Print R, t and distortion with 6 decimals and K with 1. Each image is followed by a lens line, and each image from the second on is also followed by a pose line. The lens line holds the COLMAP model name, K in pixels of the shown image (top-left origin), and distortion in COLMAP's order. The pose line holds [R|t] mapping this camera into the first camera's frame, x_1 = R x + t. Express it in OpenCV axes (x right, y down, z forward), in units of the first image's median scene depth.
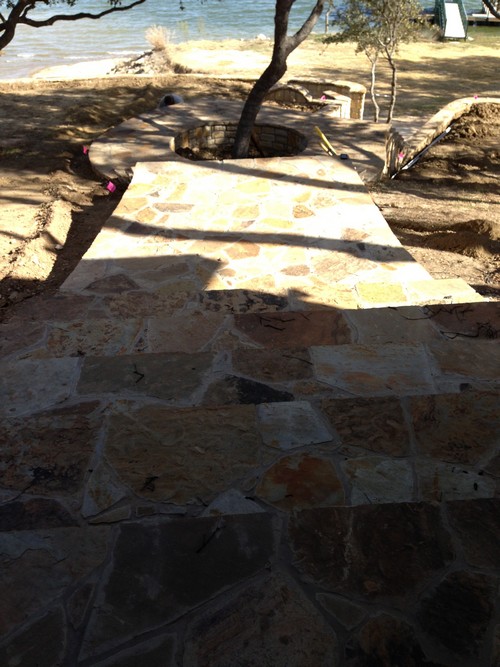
lens RADIAL K [[599.2, 0, 249.5], [0, 599.2, 337.6], [0, 0, 1]] dist [0.131604, -0.252079]
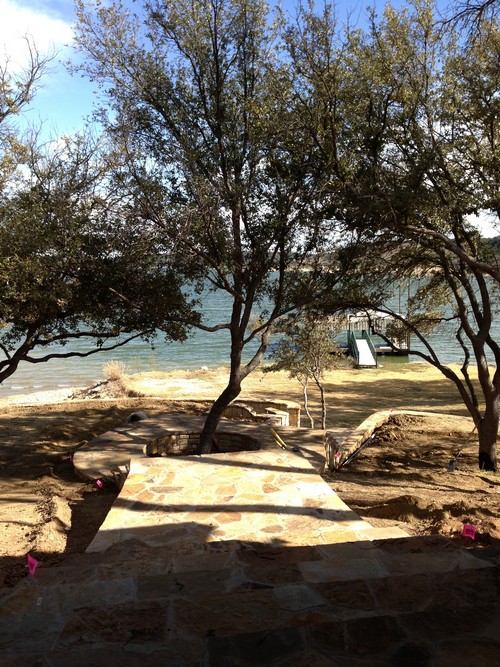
lens RADIAL K [[599.2, 0, 249.5], [0, 599.2, 337.6], [0, 0, 1]] dist [0.131604, -0.252079]
pose [[0.994922, -0.009684, 0.100179, -0.053898], [0.057219, 0.873277, -0.483852, 0.085361], [-0.082799, 0.487127, 0.869397, -0.174533]]
